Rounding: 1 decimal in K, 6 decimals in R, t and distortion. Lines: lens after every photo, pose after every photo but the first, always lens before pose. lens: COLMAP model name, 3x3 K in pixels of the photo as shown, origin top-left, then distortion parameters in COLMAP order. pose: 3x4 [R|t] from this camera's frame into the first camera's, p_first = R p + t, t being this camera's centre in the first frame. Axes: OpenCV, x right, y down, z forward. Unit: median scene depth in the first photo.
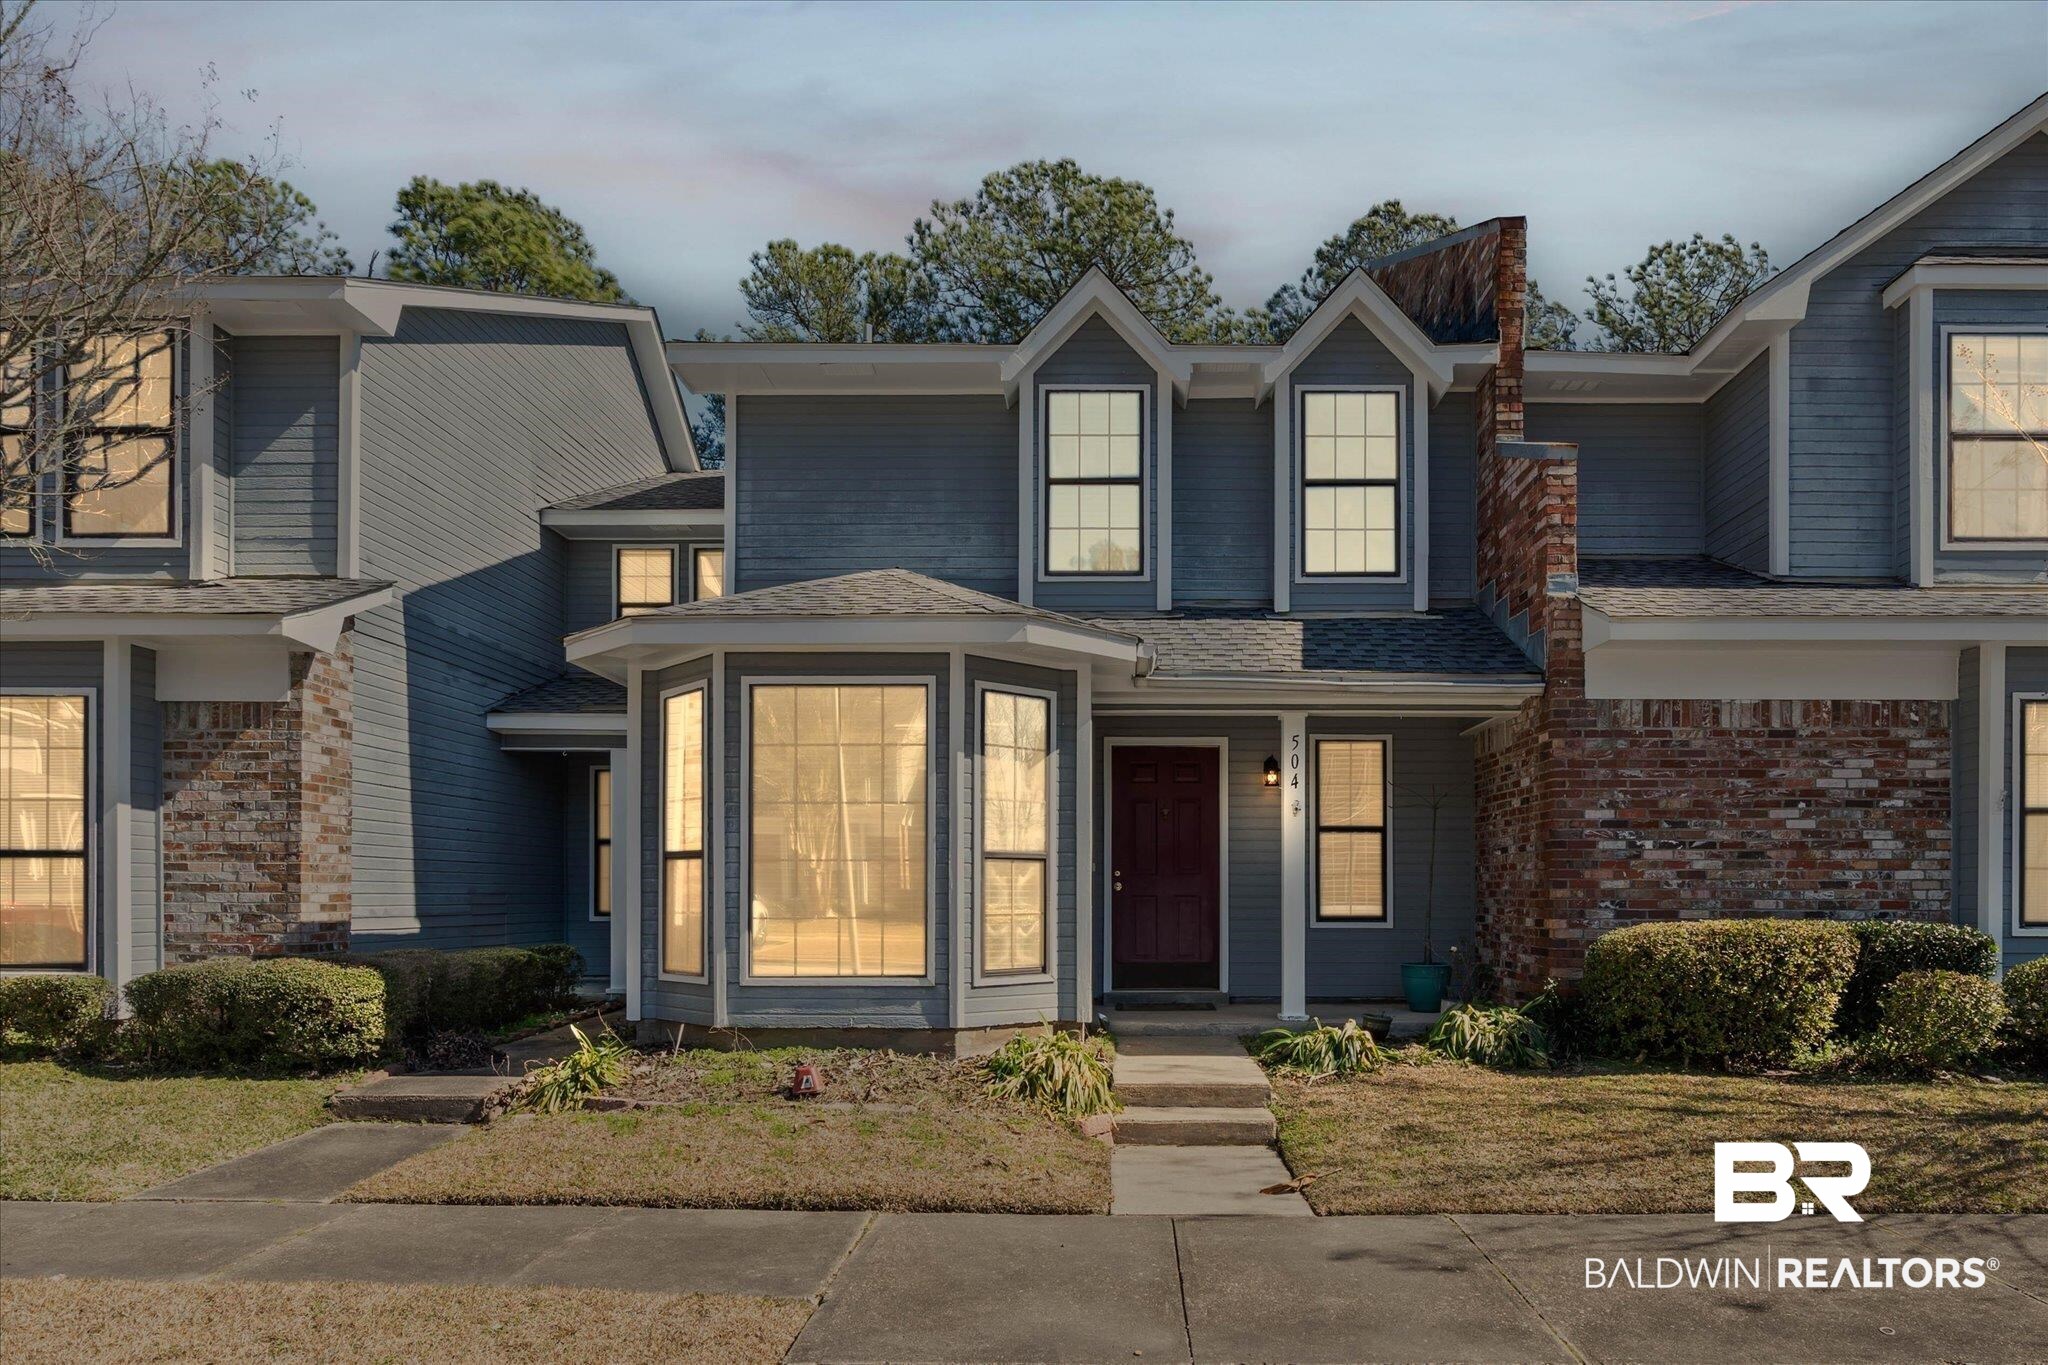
lens RADIAL K [[1409.6, 0, 1023.8], [0, 1409.6, 912.4], [0, 0, 1]] dist [-0.003660, -0.000765]
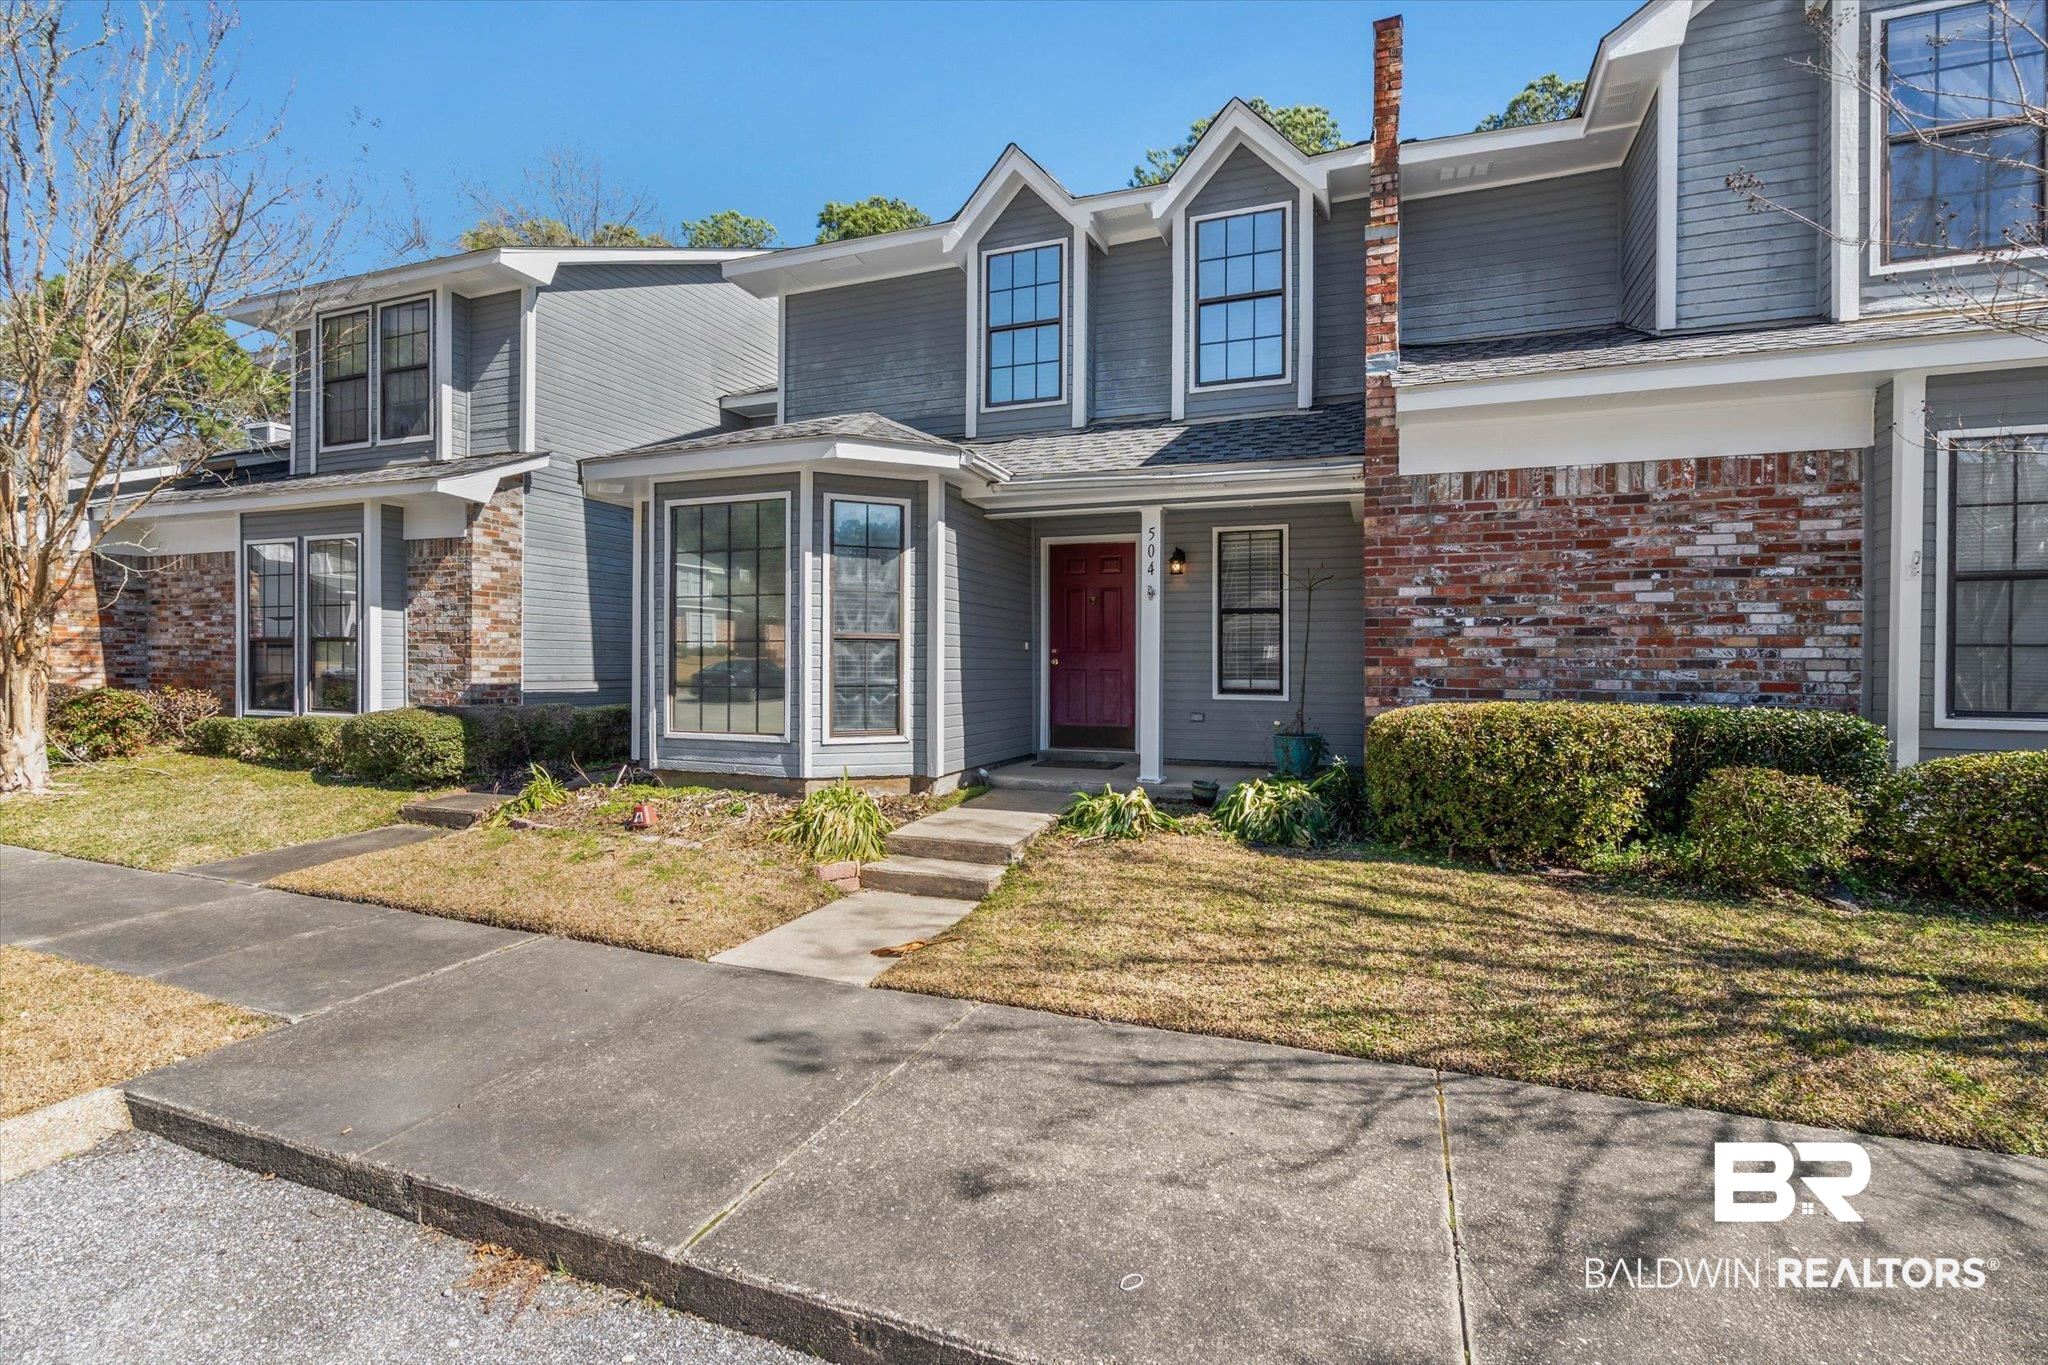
lens RADIAL K [[944.7, 0, 1029.2], [0, 944.7, 675.7], [0, 0, 1]] dist [-0.001931, 0.000456]
pose [[0.930083, 0.009418, -0.367229, 0.400576], [-0.009161, 0.999955, 0.002442, -0.009728], [0.367235, 0.001093, 0.930127, 0.283940]]
